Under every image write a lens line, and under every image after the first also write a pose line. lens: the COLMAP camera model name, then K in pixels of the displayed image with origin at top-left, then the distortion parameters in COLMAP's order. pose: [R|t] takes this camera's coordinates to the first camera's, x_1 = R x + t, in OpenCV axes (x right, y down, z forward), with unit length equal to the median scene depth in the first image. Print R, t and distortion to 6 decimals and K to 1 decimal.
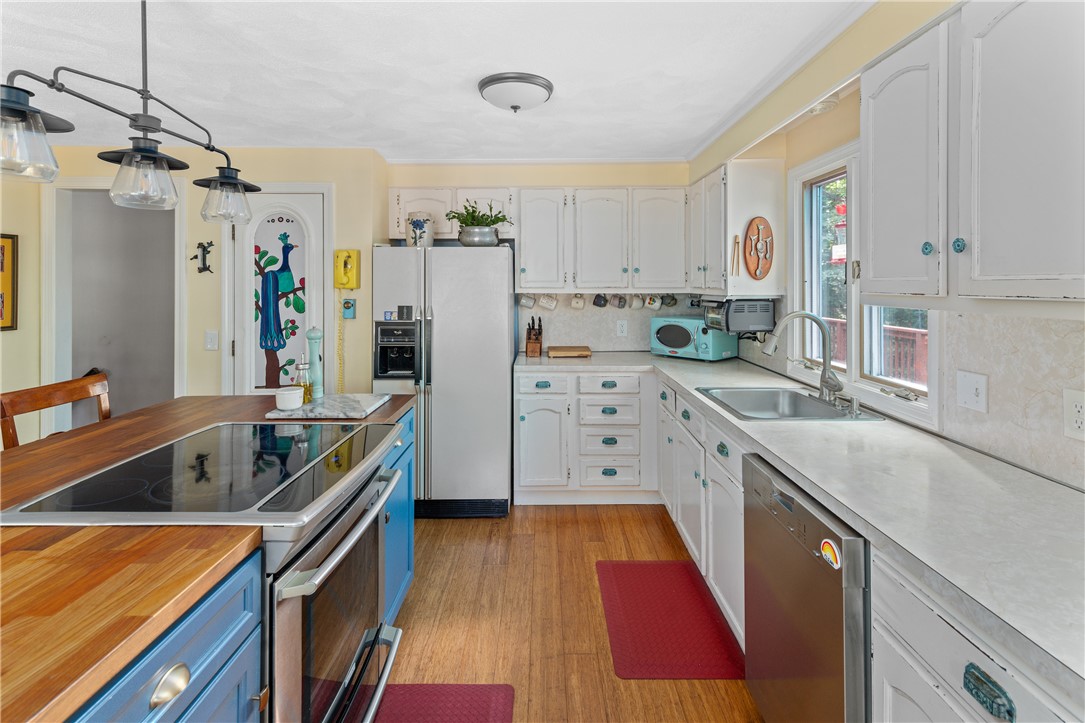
lens RADIAL K [[531.1, 0, 541.1], [0, 531.1, 282.7], [0, 0, 1]] dist [-0.000921, -0.000081]
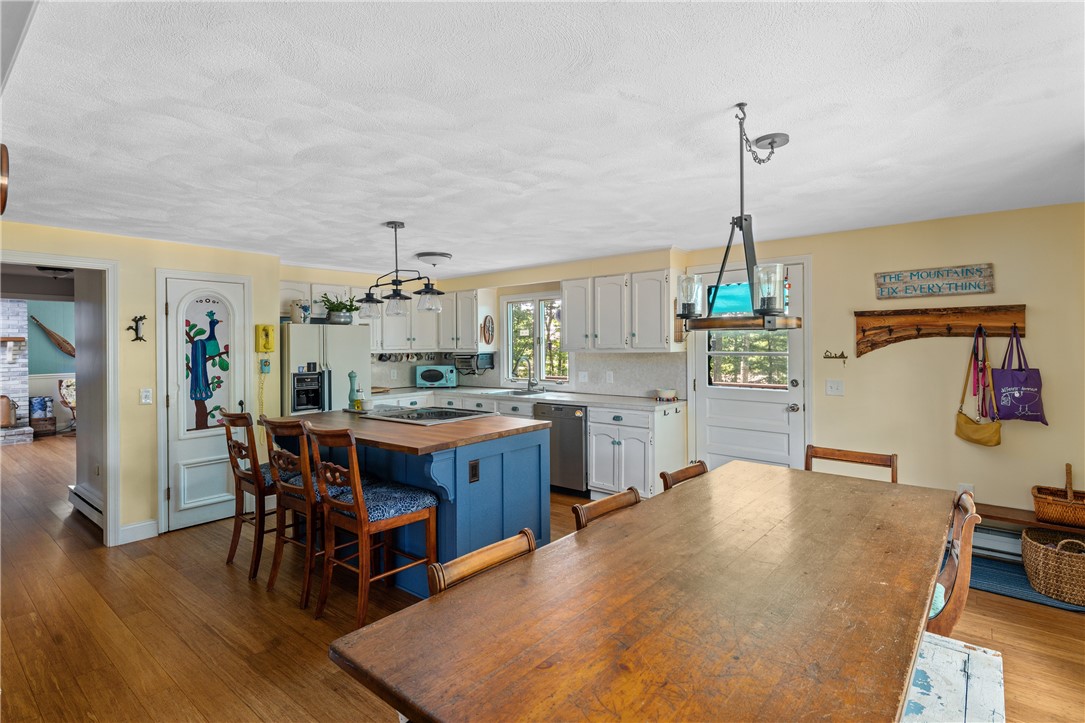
lens RADIAL K [[539.1, 0, 544.1], [0, 539.1, 350.0], [0, 0, 1]] dist [0.000163, -0.000019]
pose [[0.633642, -0.013358, 0.773511, -0.997783], [0.009103, 0.999910, 0.009811, -0.002105], [-0.773573, 0.000824, 0.633707, -0.495077]]
